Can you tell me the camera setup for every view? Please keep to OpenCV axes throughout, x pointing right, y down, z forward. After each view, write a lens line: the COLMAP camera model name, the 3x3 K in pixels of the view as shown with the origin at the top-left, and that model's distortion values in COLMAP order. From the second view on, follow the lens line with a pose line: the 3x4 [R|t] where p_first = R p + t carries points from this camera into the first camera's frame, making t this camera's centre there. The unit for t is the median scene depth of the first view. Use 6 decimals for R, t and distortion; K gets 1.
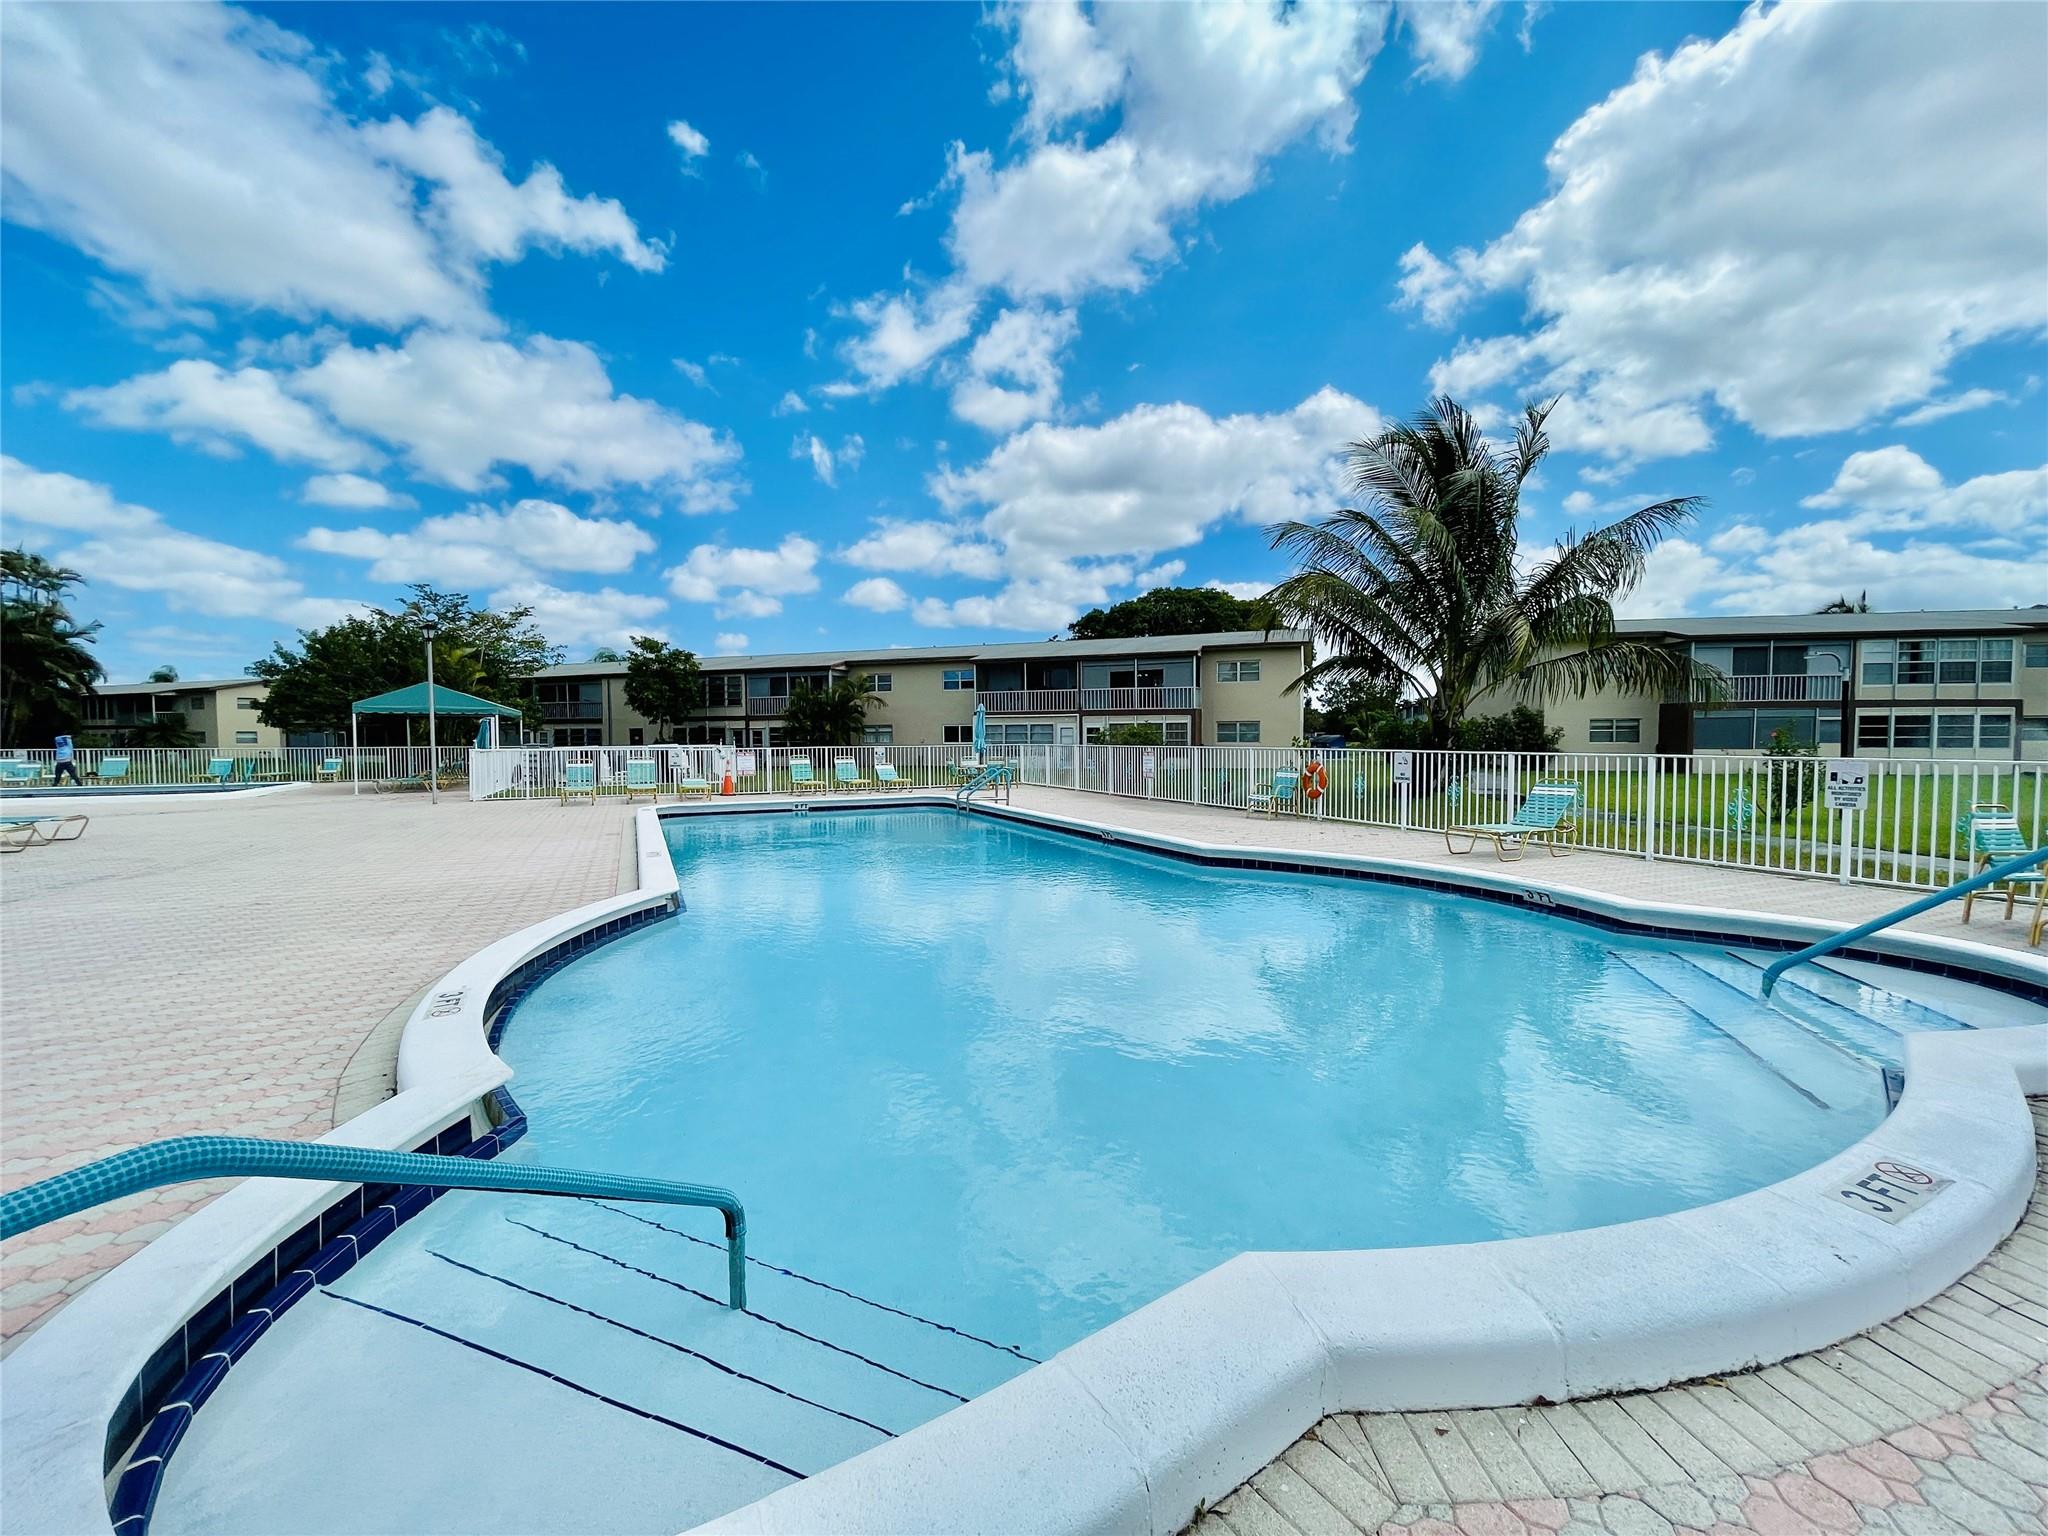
lens RADIAL K [[825.9, 0, 1008.2], [0, 825.9, 758.6], [0, 0, 1]] dist [-0.003239, 0.001442]
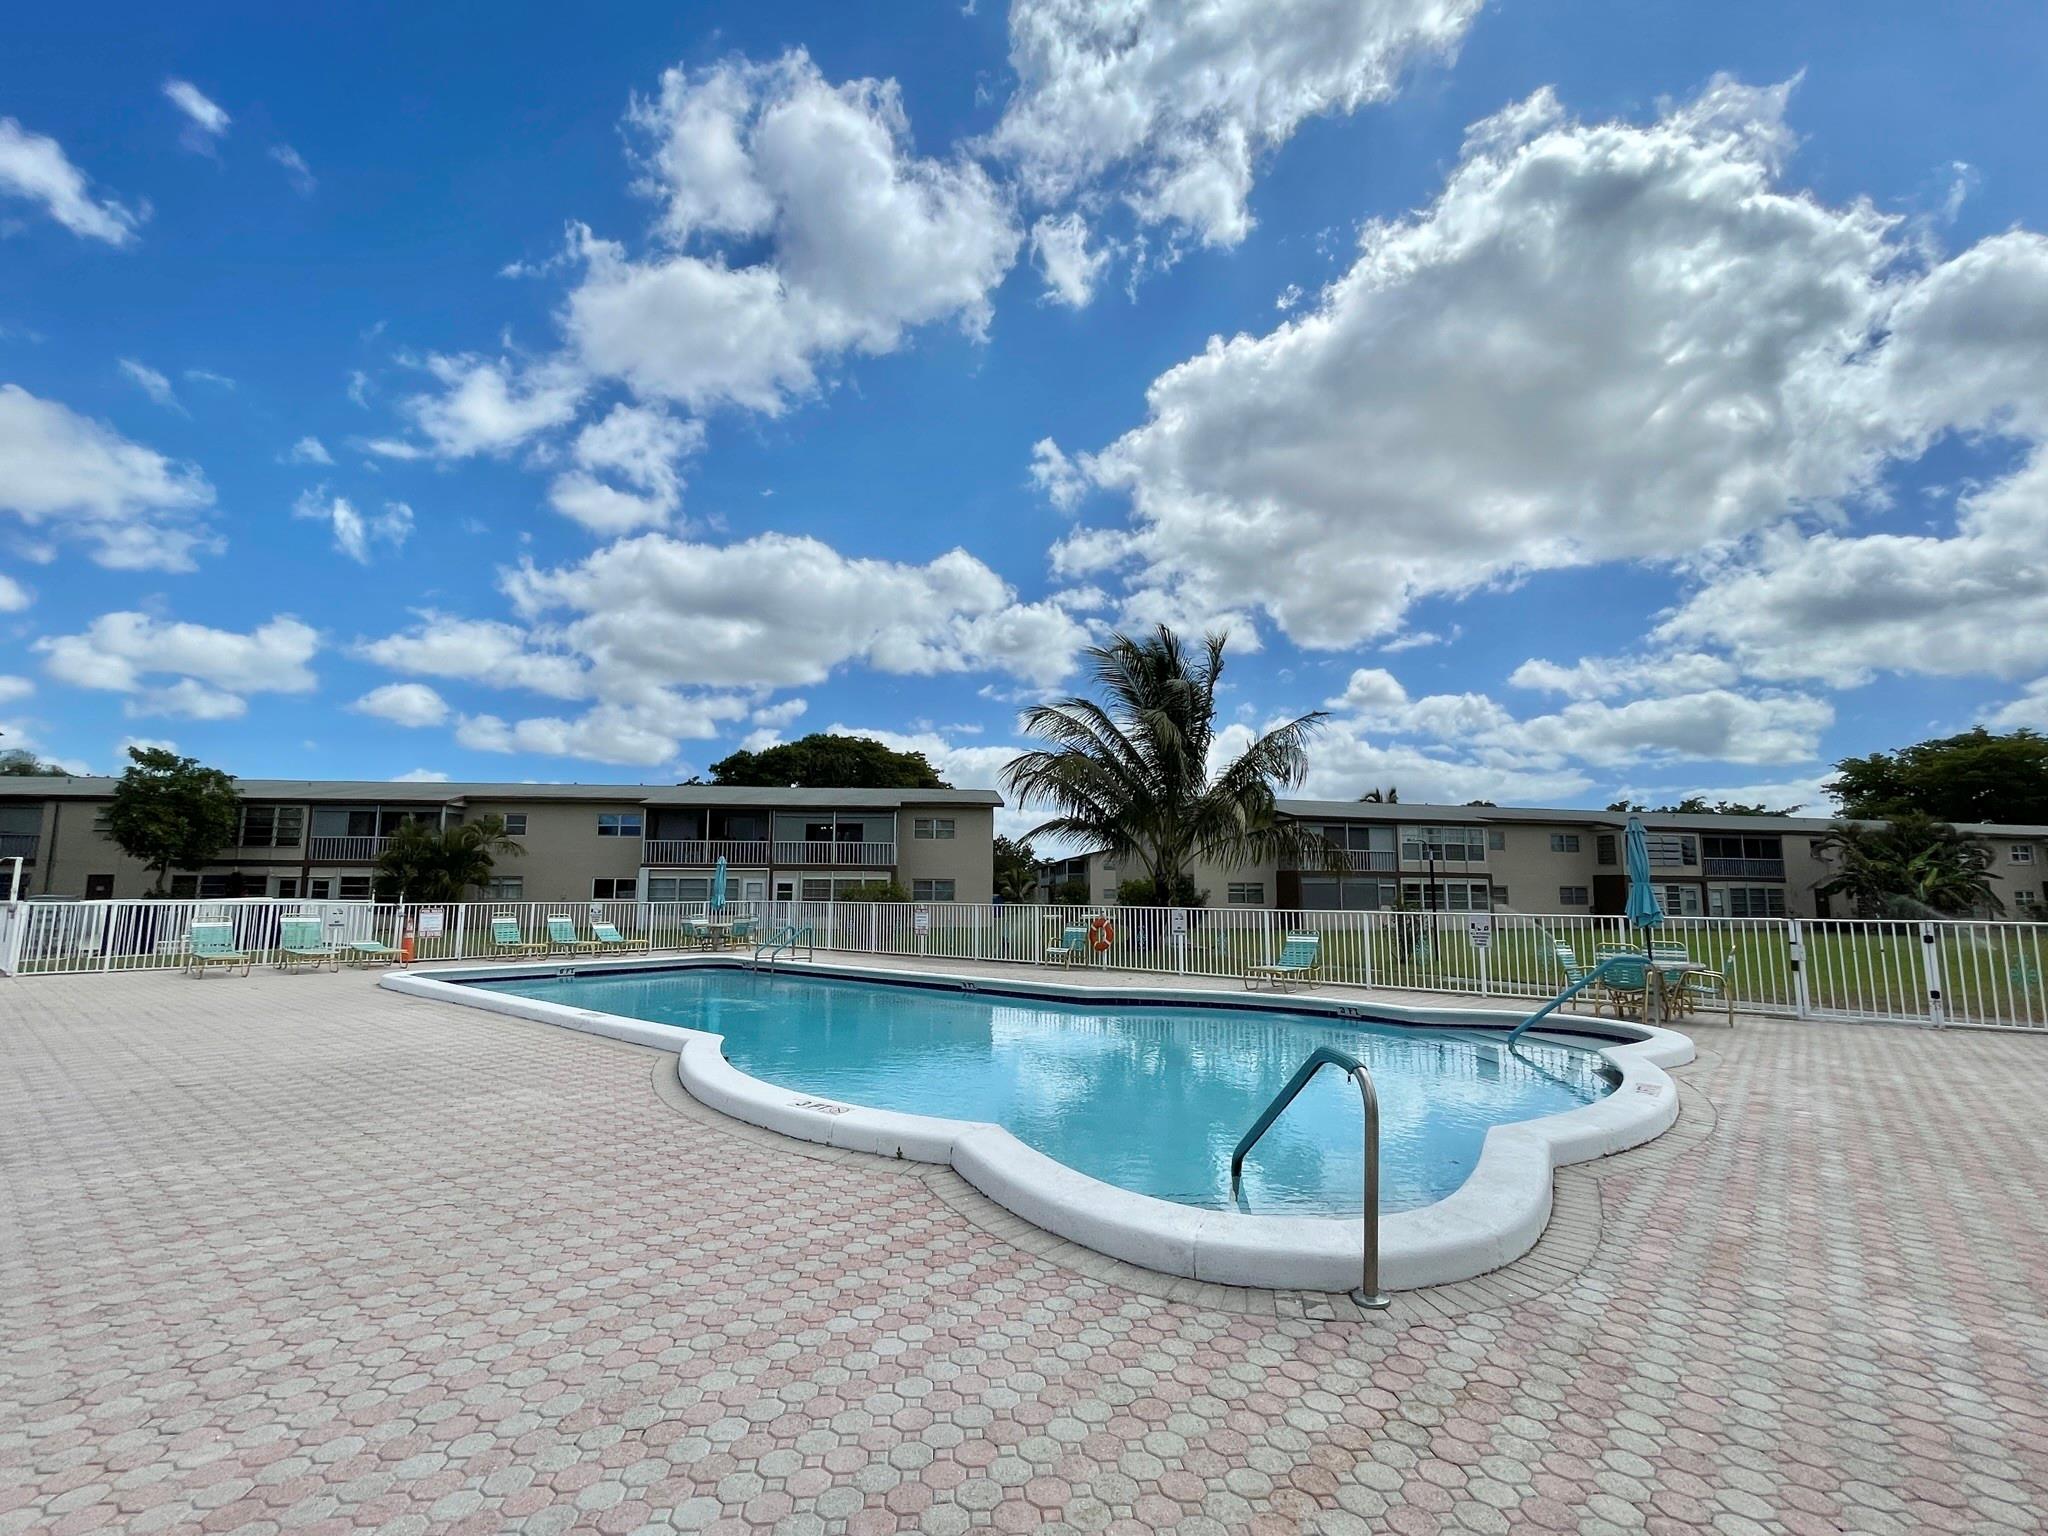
lens RADIAL K [[928.9, 0, 1010.5], [0, 928.9, 774.2], [0, 0, 1]] dist [-0.002215, 0.003715]
pose [[0.907015, 0.064561, 0.416120, -0.021713], [0.000673, 0.987954, -0.154747, 0.000480], [-0.421098, 0.140638, 0.896045, -0.010084]]
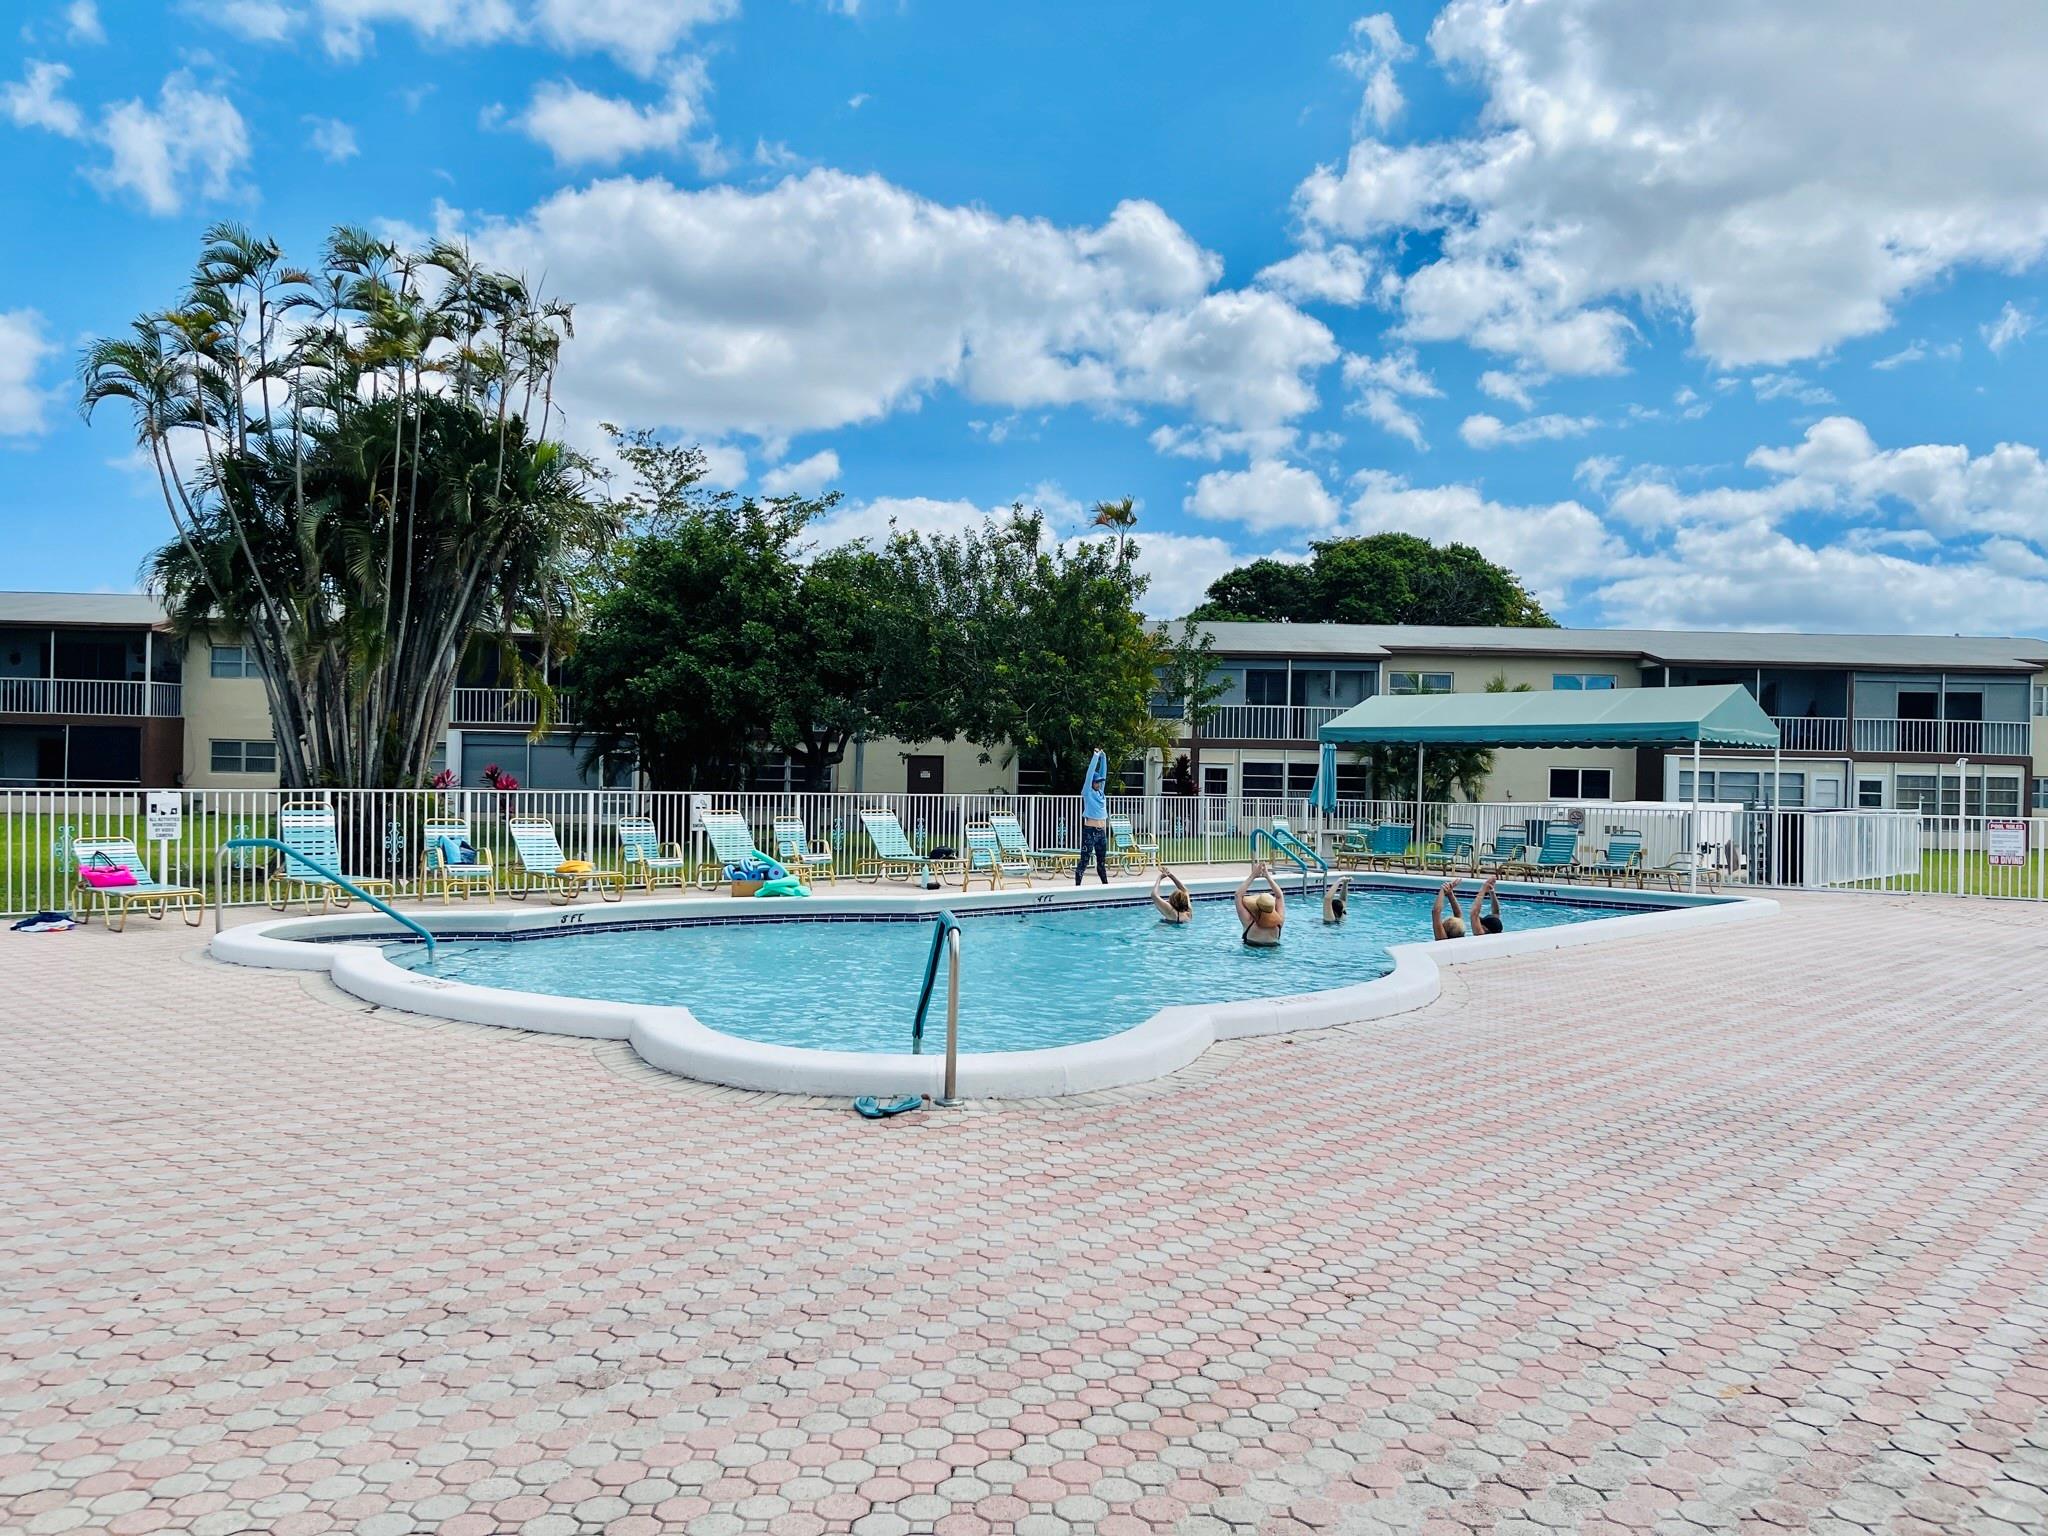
lens RADIAL K [[1553.6, 0, 1015.2], [0, 1553.6, 771.5], [0, 0, 1]] dist [-0.010254, -0.006591]
pose [[0.934687, 0.025425, 0.354563, -0.185976], [-0.015324, 0.999394, -0.031268, 0.000450], [-0.355143, 0.023793, 0.934509, 0.025698]]
